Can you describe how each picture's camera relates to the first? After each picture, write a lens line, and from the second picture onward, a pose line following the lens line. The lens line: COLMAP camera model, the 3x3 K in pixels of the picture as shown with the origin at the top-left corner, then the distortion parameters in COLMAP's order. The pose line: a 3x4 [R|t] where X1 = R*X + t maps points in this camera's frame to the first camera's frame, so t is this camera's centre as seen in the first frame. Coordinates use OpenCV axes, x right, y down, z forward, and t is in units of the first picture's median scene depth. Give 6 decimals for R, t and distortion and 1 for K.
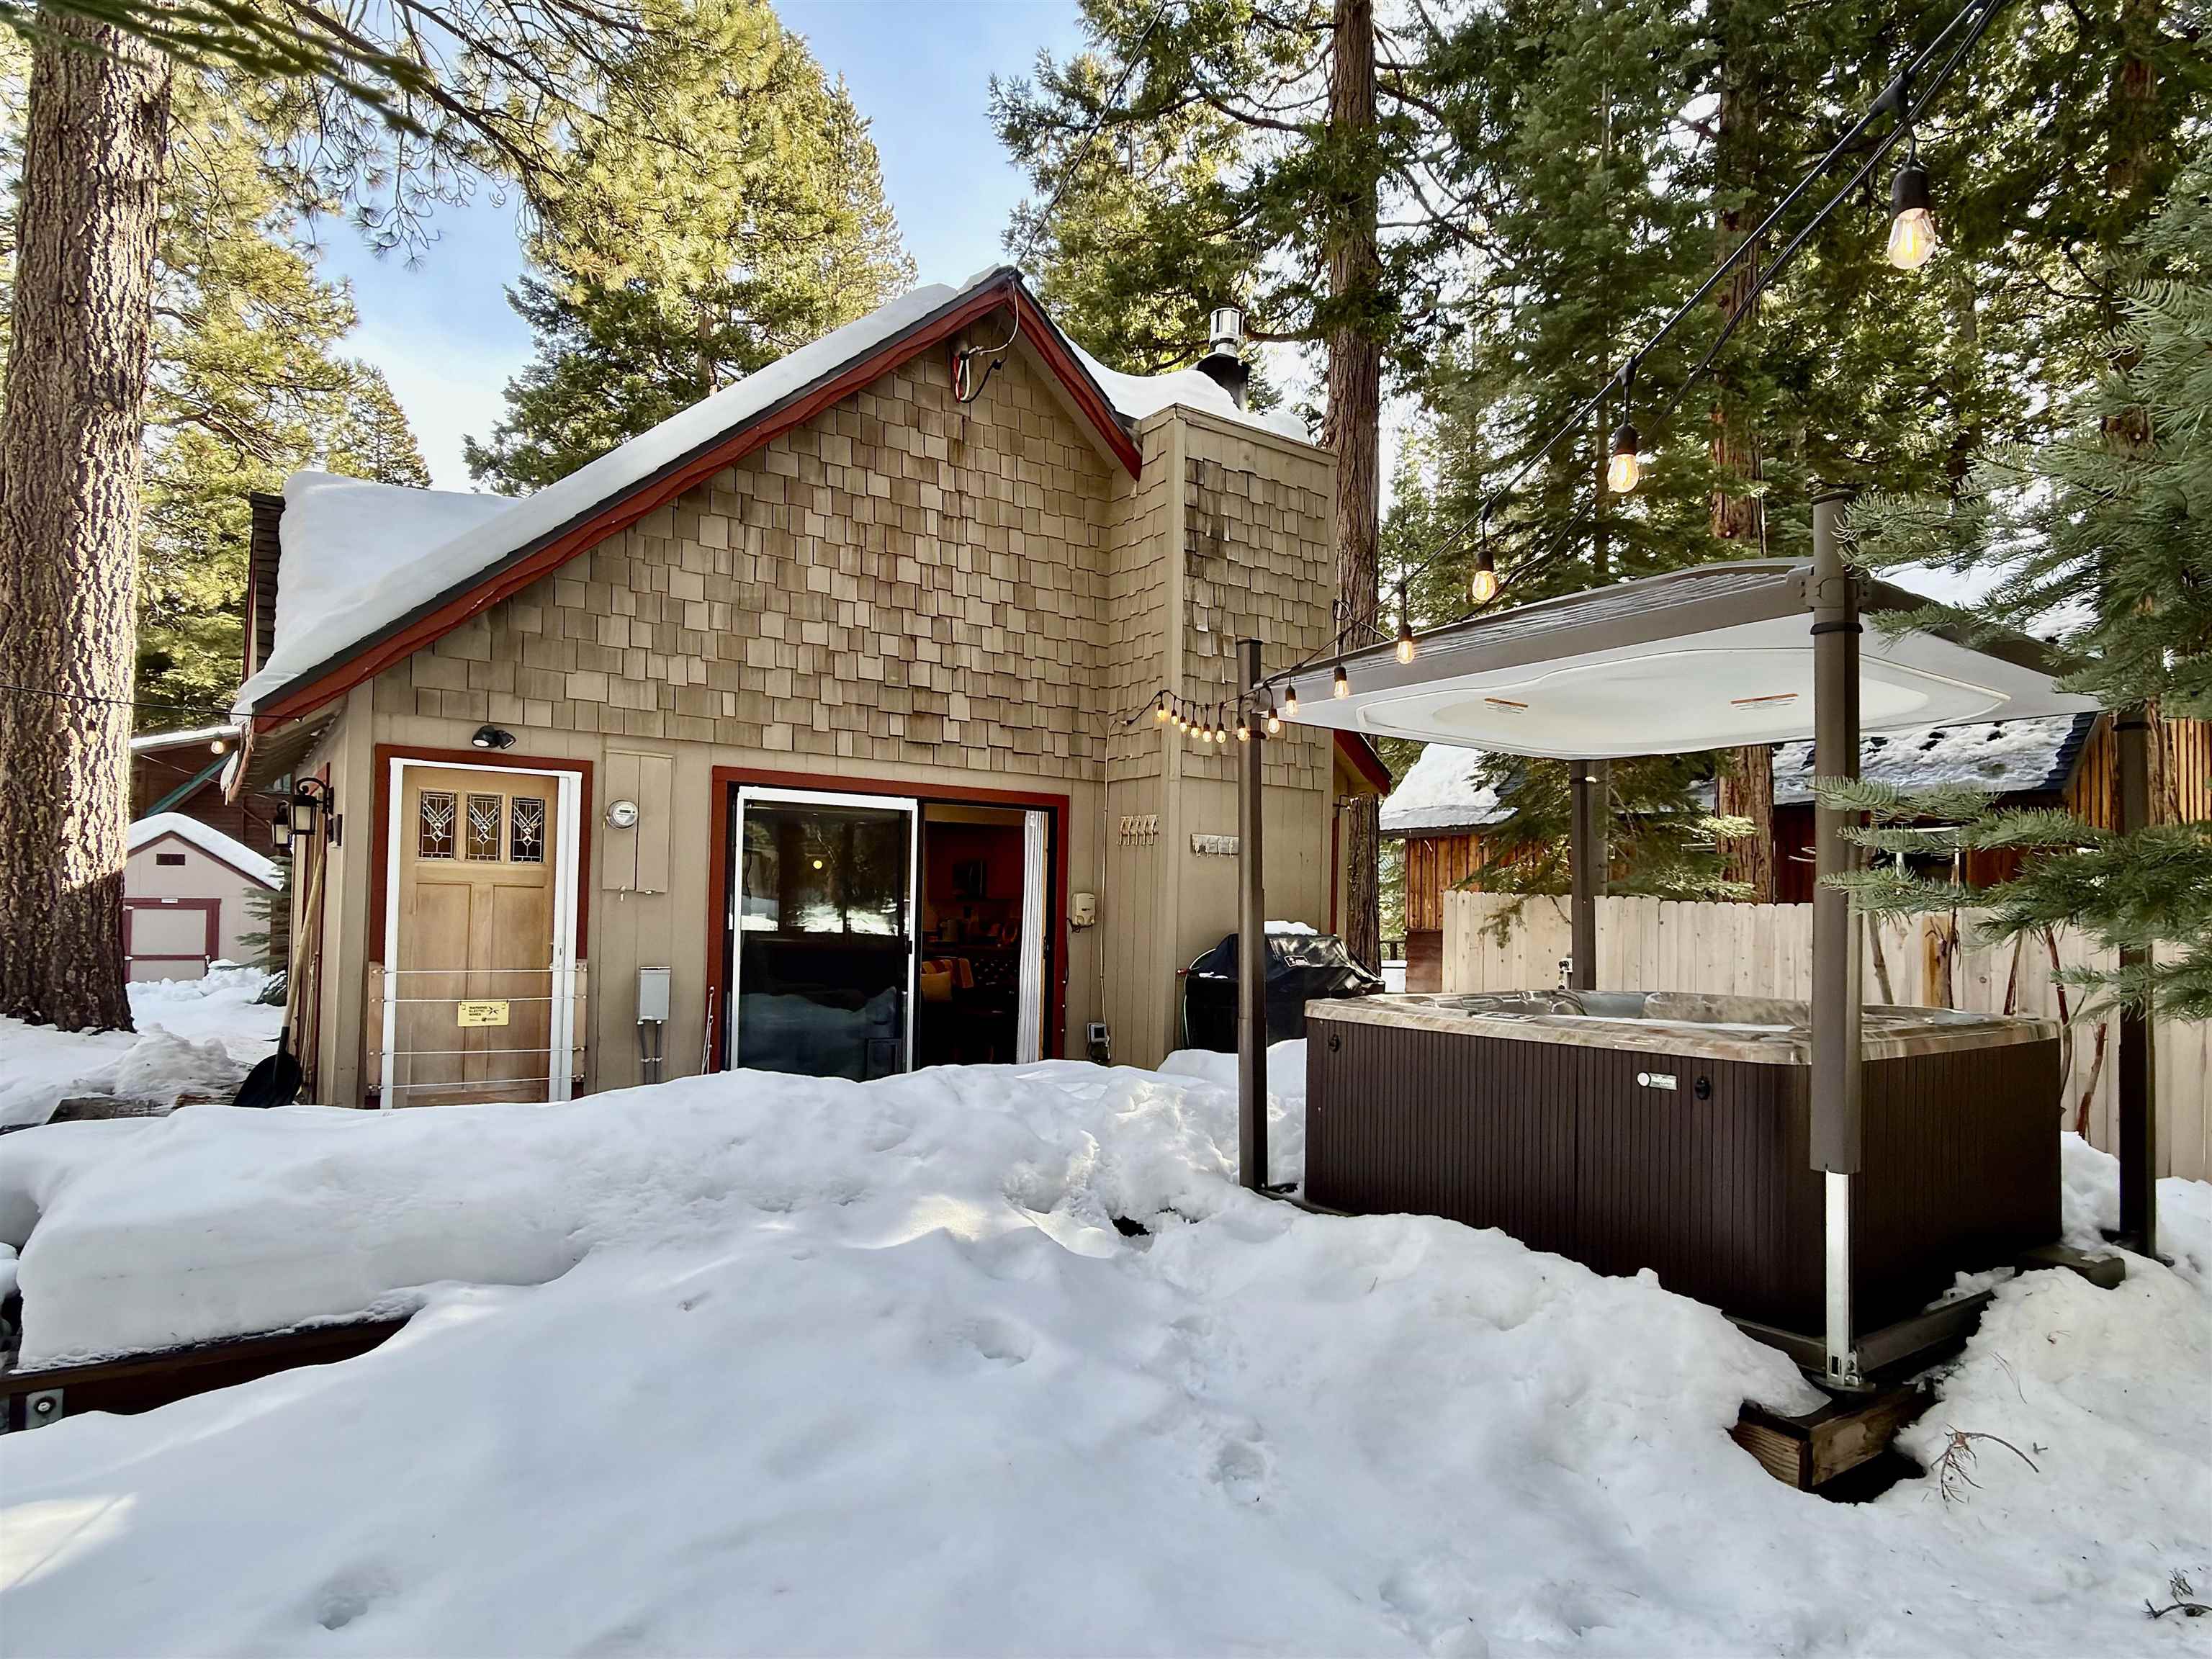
lens RADIAL K [[1447.1, 0, 1105.2], [0, 1447.1, 837.1], [0, 0, 1]] dist [-0.001282, -0.000073]
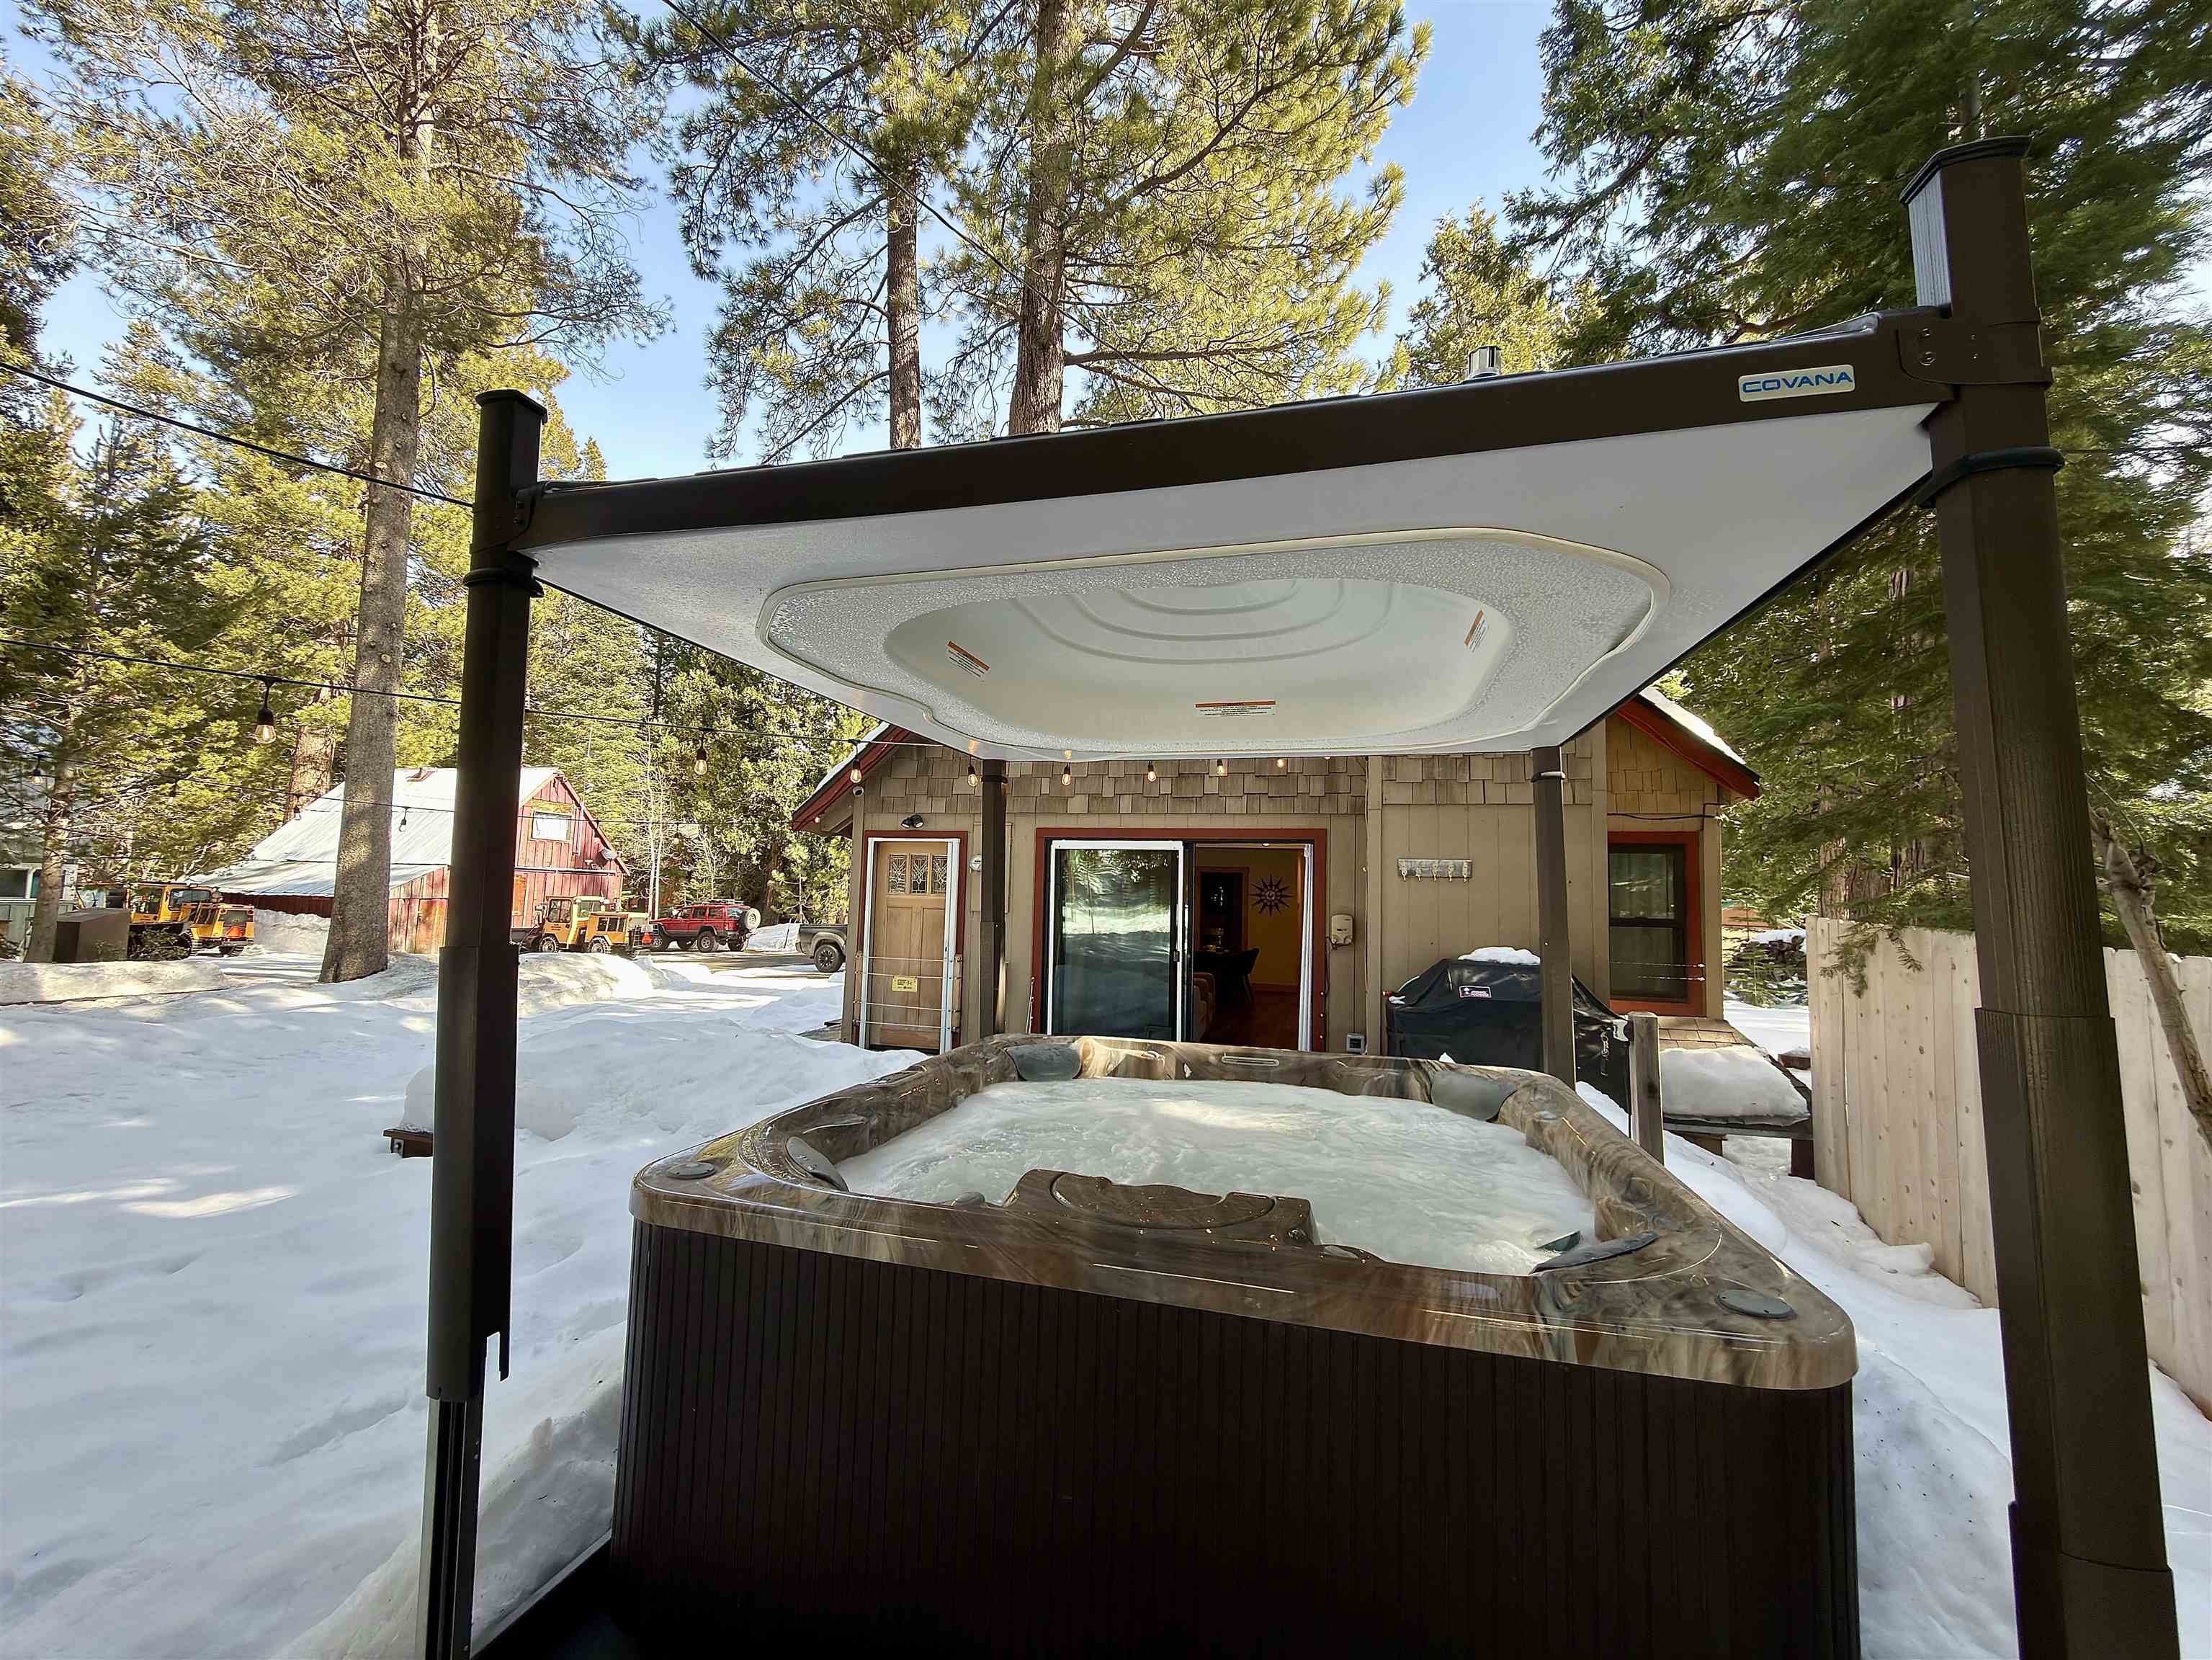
lens RADIAL K [[880.3, 0, 1101.5], [0, 880.3, 827.5], [0, 0, 1]] dist [-0.000929, -0.000421]
pose [[0.576076, -0.065097, -0.814800, 0.496665], [0.032090, 0.997856, -0.057033, 0.004685], [0.816766, 0.006708, 0.576930, 0.507983]]
